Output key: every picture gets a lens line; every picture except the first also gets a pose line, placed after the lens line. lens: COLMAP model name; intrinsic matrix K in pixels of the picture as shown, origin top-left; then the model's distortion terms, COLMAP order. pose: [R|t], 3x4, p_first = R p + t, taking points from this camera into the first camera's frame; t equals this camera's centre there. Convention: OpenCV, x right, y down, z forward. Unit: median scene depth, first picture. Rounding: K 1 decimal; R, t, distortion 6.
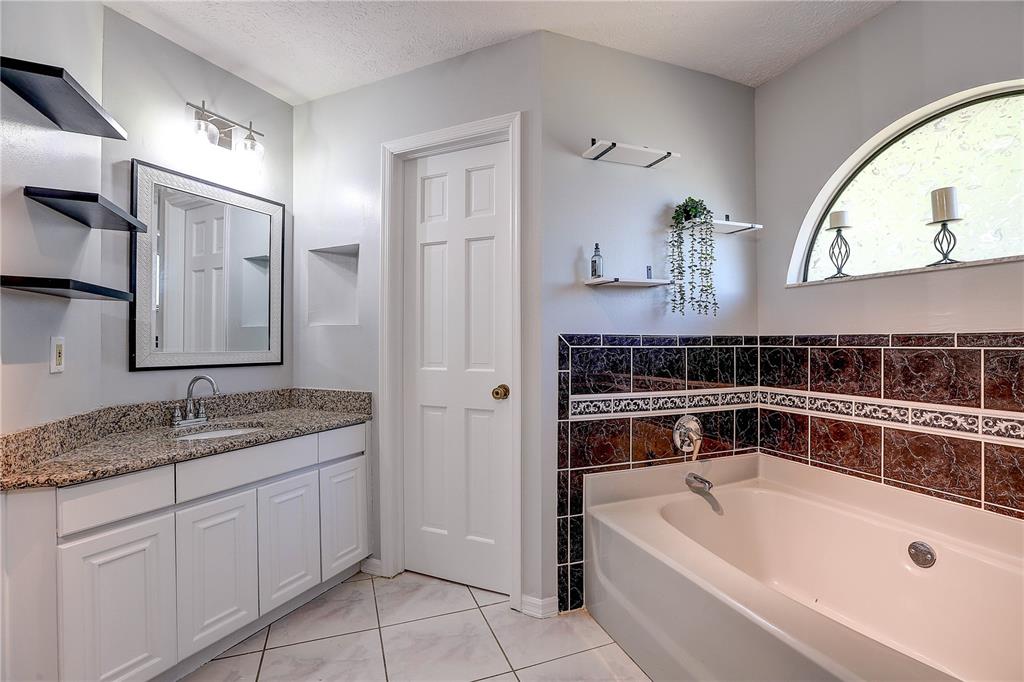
lens RADIAL K [[463.2, 0, 507.6], [0, 463.2, 340.6], [0, 0, 1]] dist [-0.048431, 0.015486]
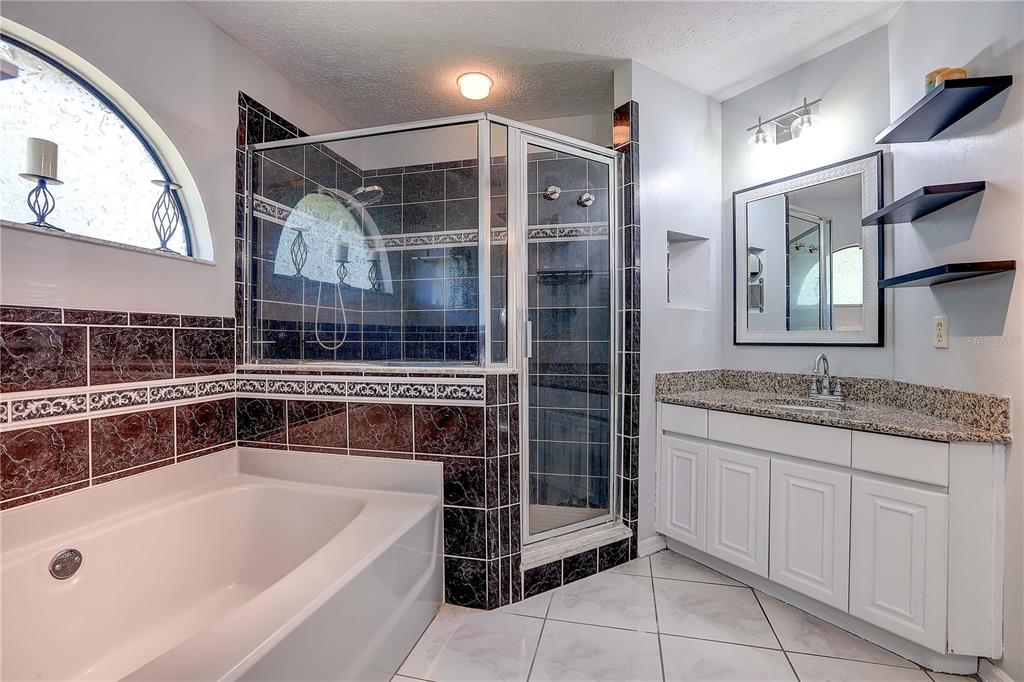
lens RADIAL K [[463.2, 0, 493.7], [0, 463.2, 343.1], [0, 0, 1]] dist [-0.048431, 0.015486]
pose [[-0.818177, -0.002411, 0.574962, -0.210816], [-0.003055, 0.999995, -0.000154, 0.044572], [-0.574959, -0.001882, -0.818180, 1.074534]]
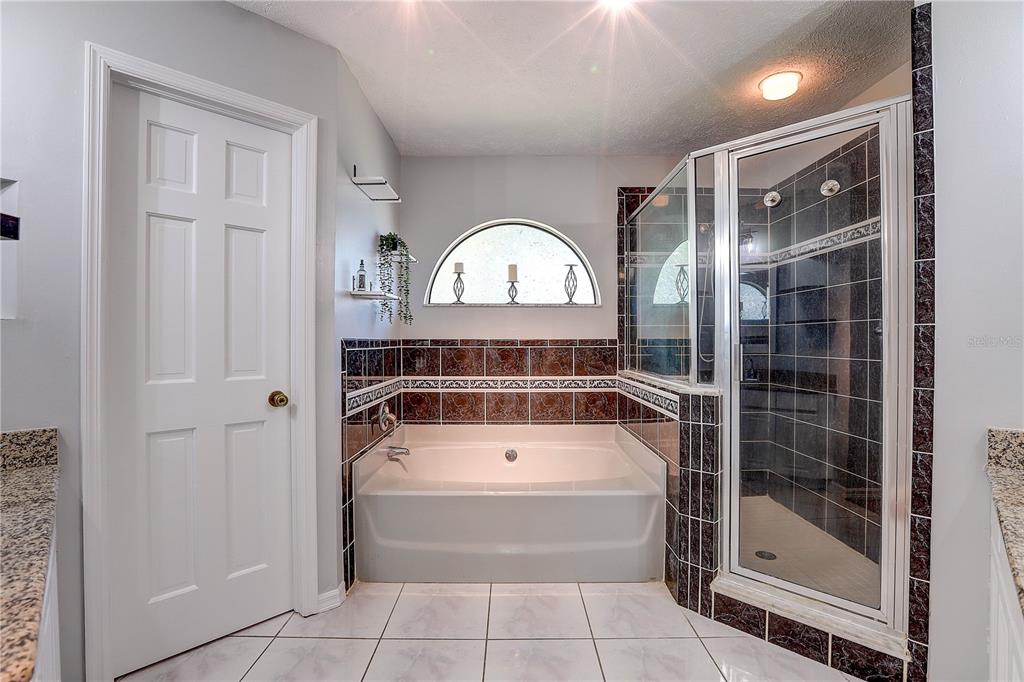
lens RADIAL K [[463.2, 0, 511.7], [0, 463.2, 339.5], [0, 0, 1]] dist [-0.048431, 0.015486]
pose [[0.357023, 0.002788, 0.934091, -0.799914], [-0.003853, 0.999991, -0.001512, -0.011426], [-0.934088, -0.003059, 0.357031, 0.257392]]
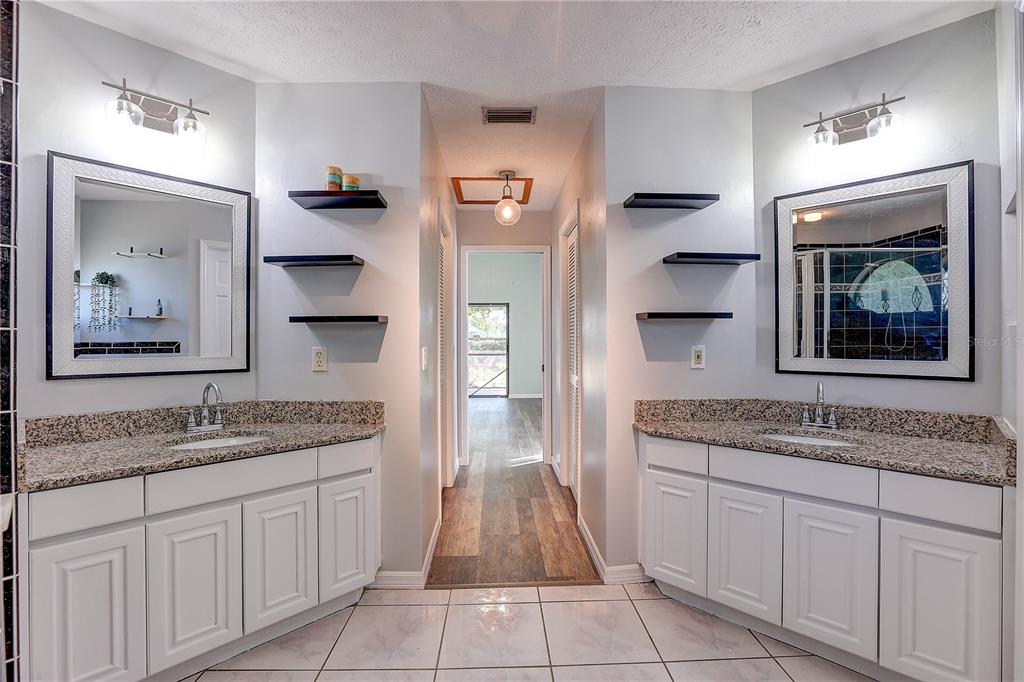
lens RADIAL K [[463.2, 0, 515.7], [0, 463.2, 342.7], [0, 0, 1]] dist [-0.048431, 0.015486]
pose [[-0.310566, 0.005063, -0.950538, 0.546667], [0.007109, 0.999970, 0.003004, -0.022123], [0.950525, -0.005825, -0.310593, 0.709875]]
